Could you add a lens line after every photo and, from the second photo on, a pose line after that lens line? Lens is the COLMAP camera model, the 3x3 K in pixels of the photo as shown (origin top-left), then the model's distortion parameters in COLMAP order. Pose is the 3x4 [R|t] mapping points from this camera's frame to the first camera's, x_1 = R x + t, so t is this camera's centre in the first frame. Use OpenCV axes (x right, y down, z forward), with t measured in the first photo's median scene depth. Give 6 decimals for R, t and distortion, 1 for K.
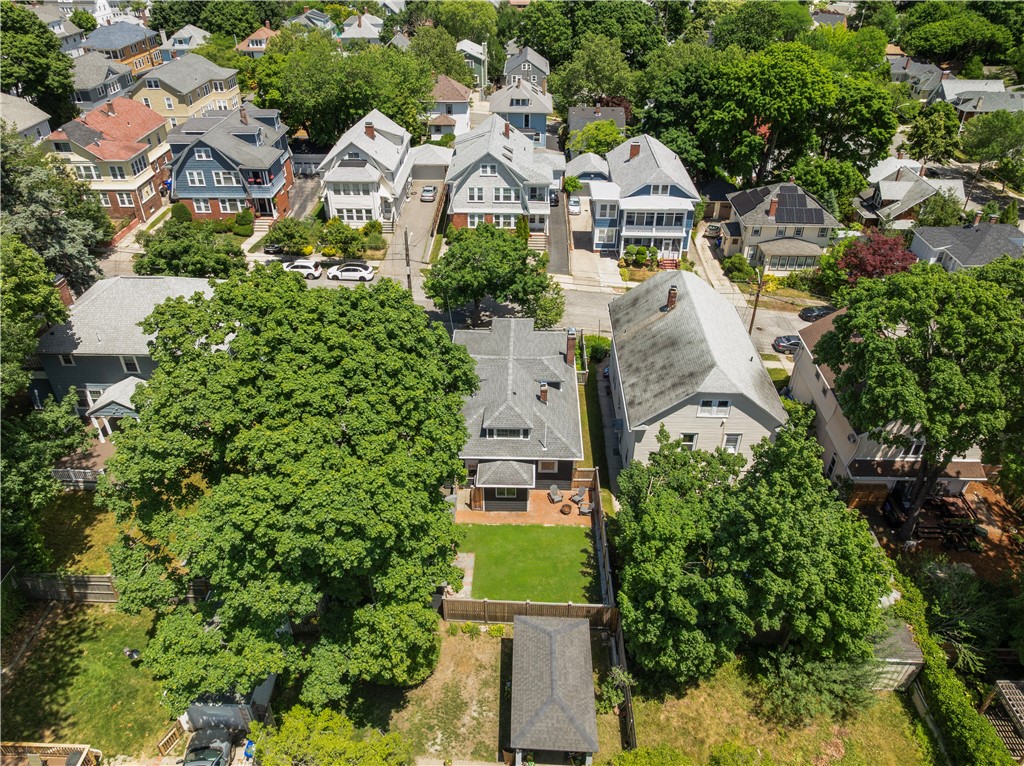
lens RADIAL K [[723.3, 0, 512.0], [0, 723.3, 383.0], [0, 0, 1]] dist [-0.035661, 0.005243]
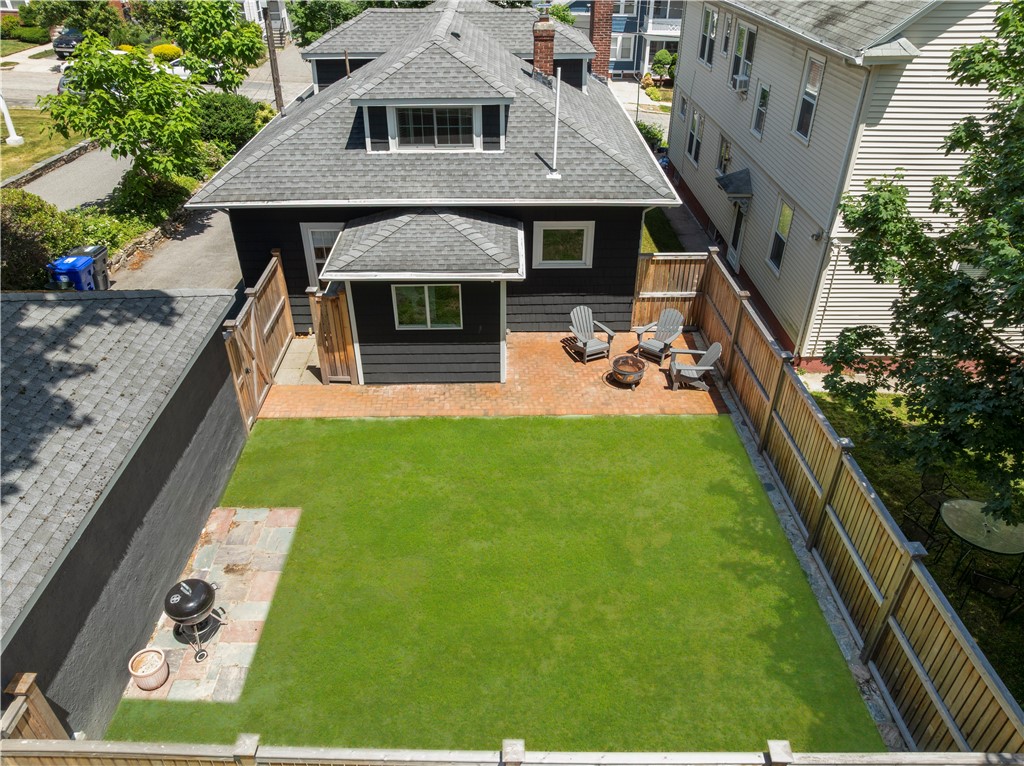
lens RADIAL K [[723.3, 0, 512.0], [0, 723.3, 383.0], [0, 0, 1]] dist [-0.035661, 0.005243]
pose [[0.999141, -0.019613, 0.036494, 0.014415], [0.020659, 0.999380, -0.028509, 0.188531], [-0.035913, 0.029238, 0.998927, 0.695359]]
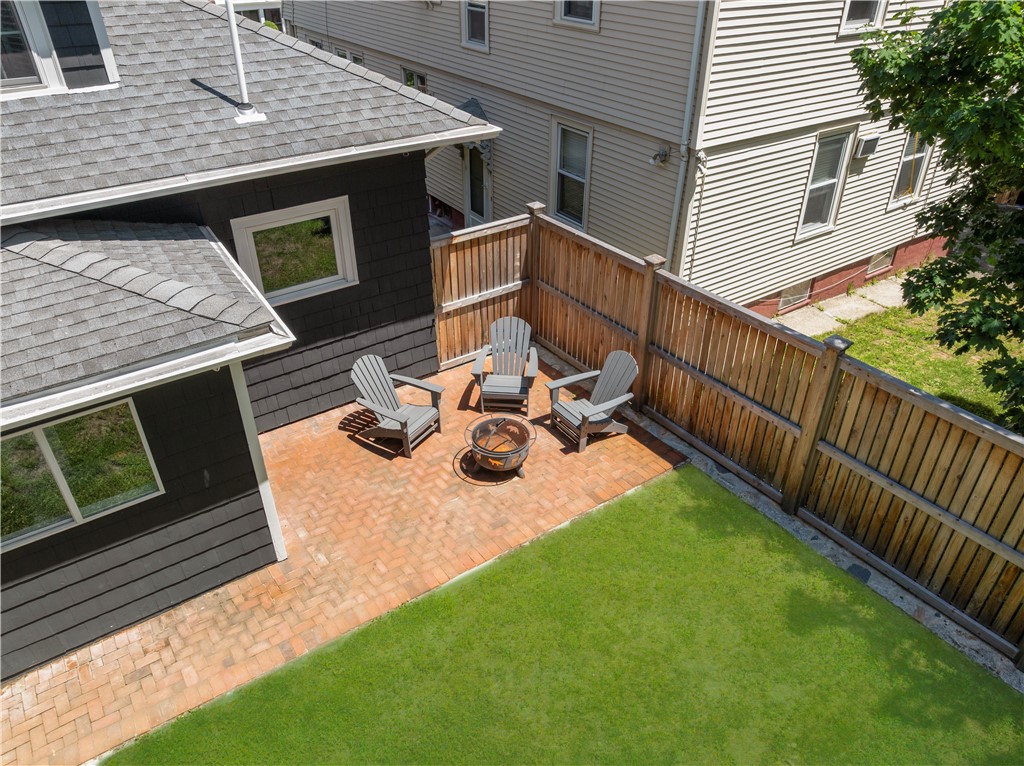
lens RADIAL K [[723.3, 0, 512.0], [0, 723.3, 383.0], [0, 0, 1]] dist [-0.035661, 0.005243]
pose [[0.810358, -0.320826, 0.490297, -0.000826], [0.334705, 0.940276, 0.062072, 0.151861], [-0.480929, 0.113805, 0.869342, 0.852331]]
